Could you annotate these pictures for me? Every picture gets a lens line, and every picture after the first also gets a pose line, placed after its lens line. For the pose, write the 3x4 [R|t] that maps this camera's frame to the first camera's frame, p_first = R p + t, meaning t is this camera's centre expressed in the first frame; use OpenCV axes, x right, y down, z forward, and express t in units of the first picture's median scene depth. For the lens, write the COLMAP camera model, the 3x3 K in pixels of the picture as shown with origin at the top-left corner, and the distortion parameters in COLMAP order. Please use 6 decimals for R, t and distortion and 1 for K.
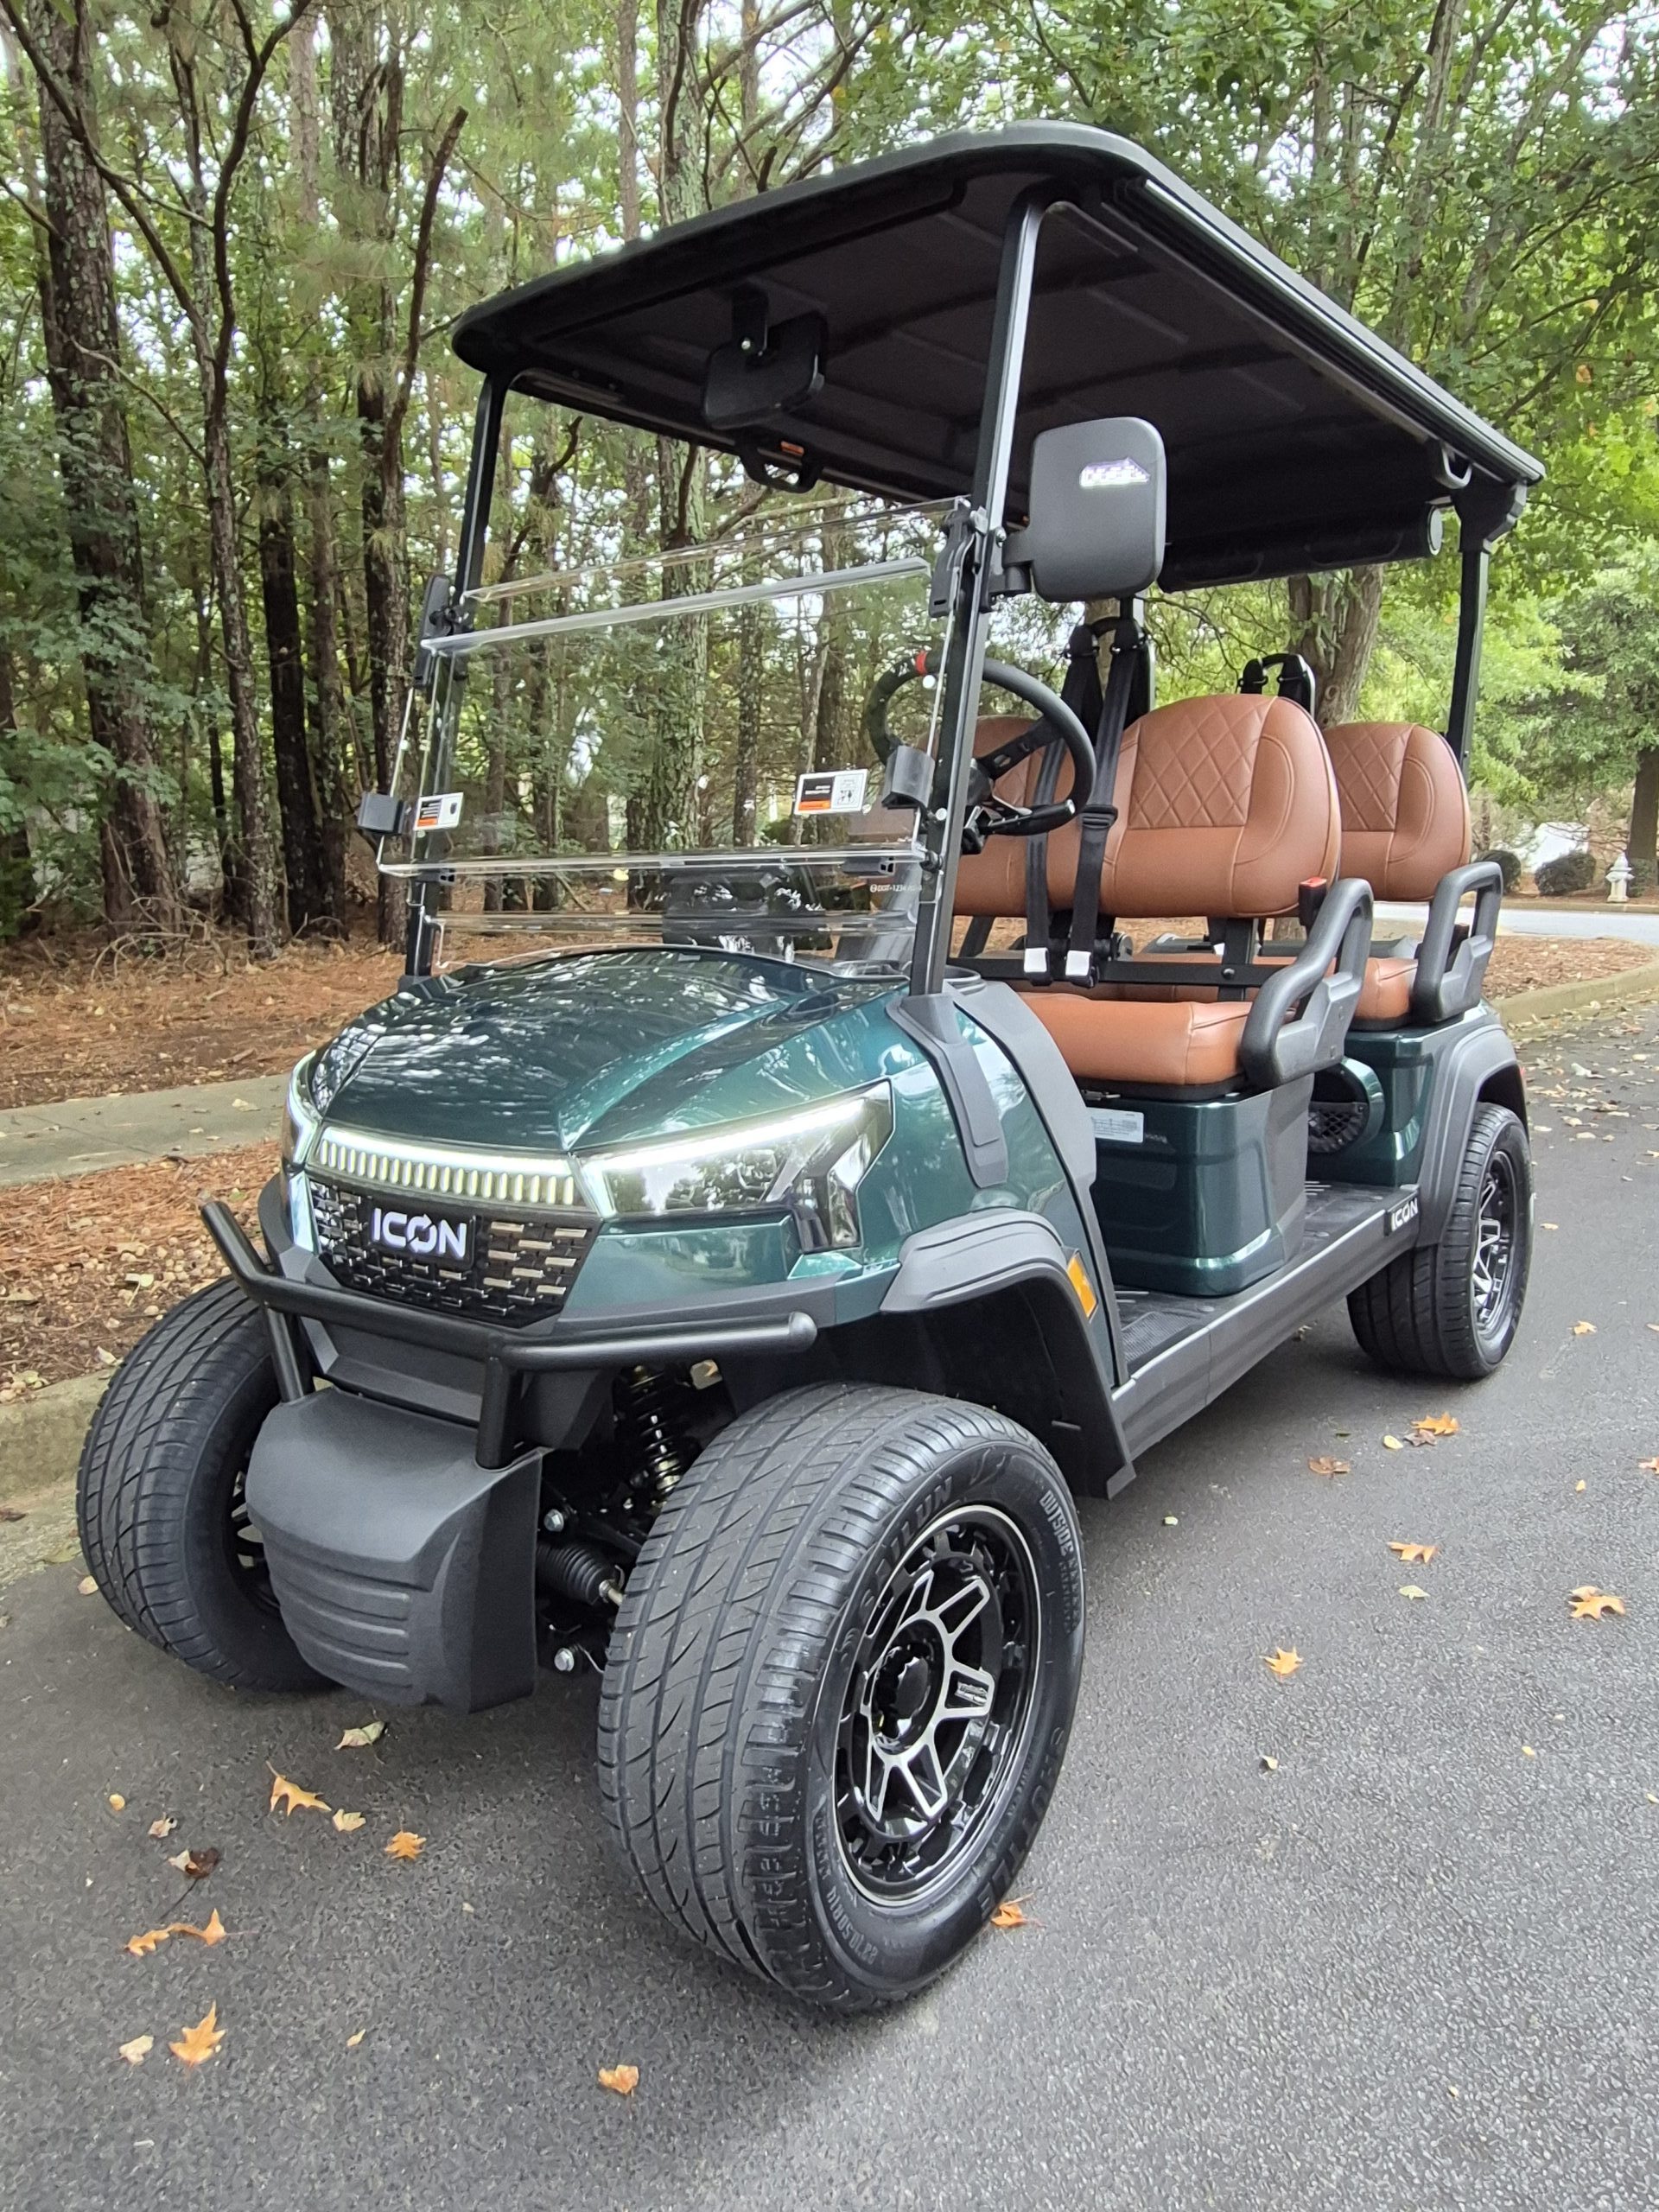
lens RADIAL K [[1500.1, 0, 817.4], [0, 1500.1, 1077.5], [0, 0, 1]] dist [0.002795, 0.002974]
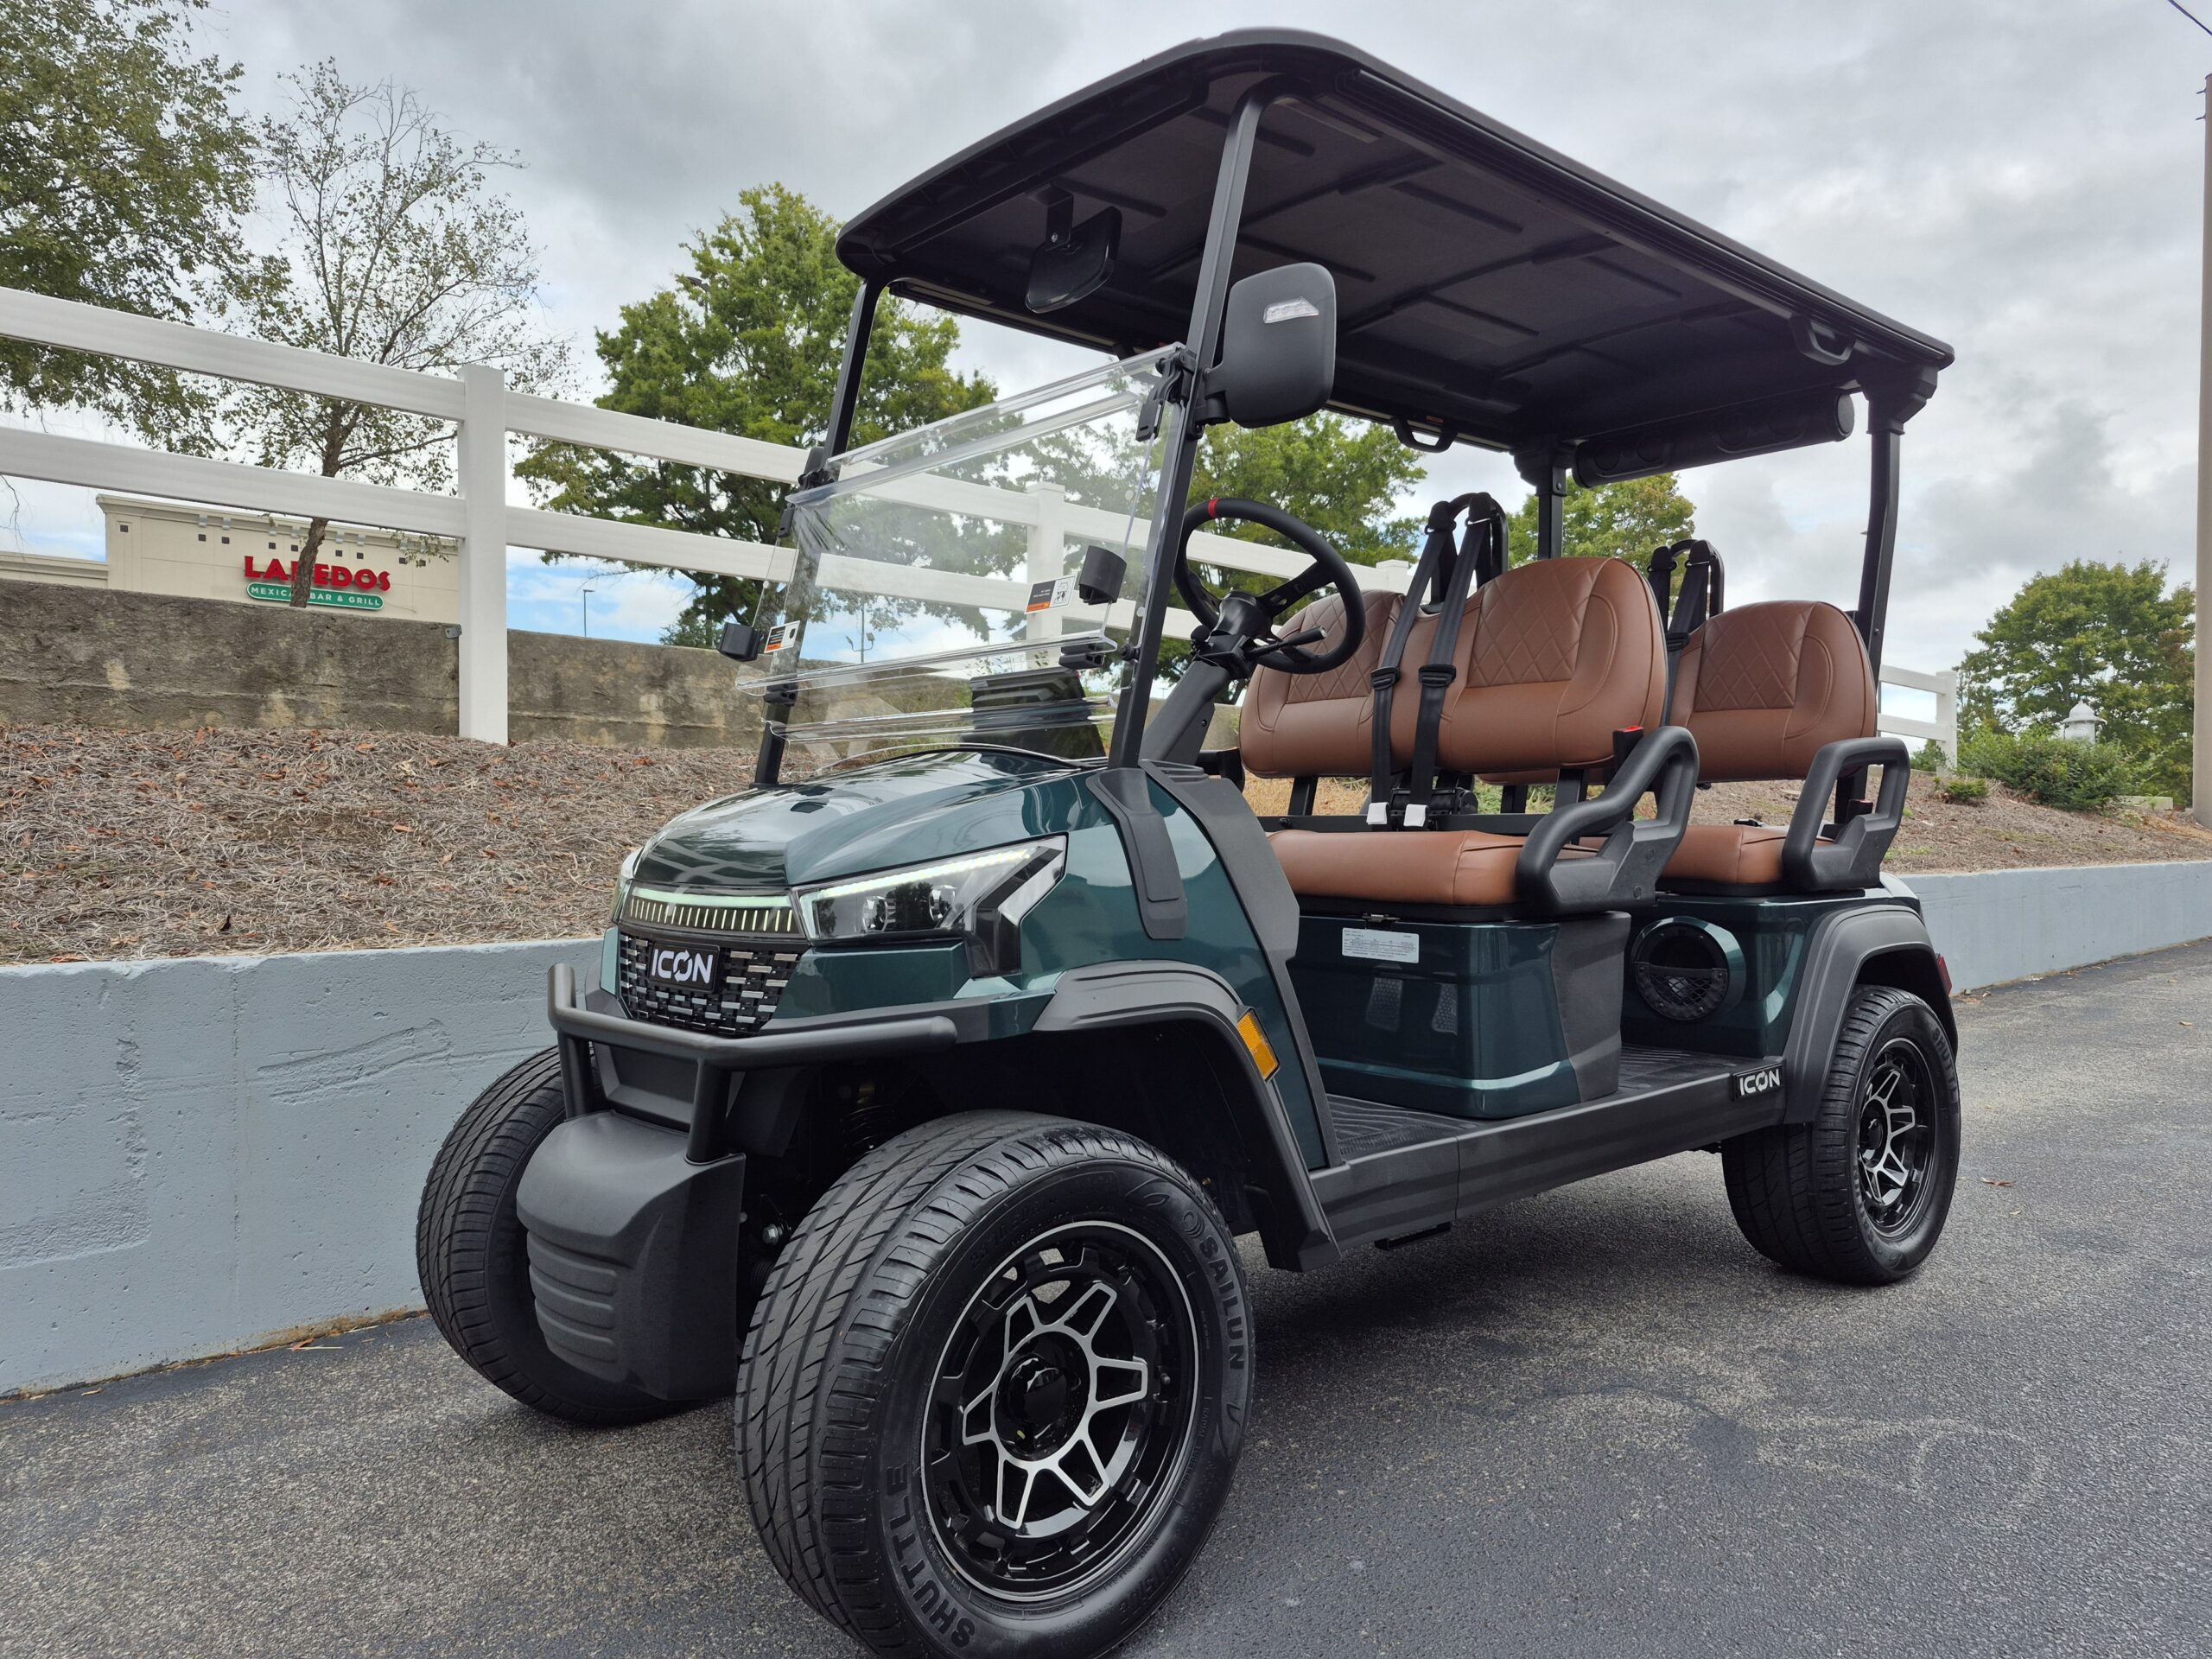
lens RADIAL K [[1541.2, 0, 1124.2], [0, 1541.2, 830.0], [0, 0, 1]] dist [0.079889, -0.072408]
pose [[0.982743, 0.027274, -0.182954, 0.207872], [-0.052174, 0.989782, -0.132703, 0.103631], [0.177466, 0.139958, 0.974124, -0.080629]]
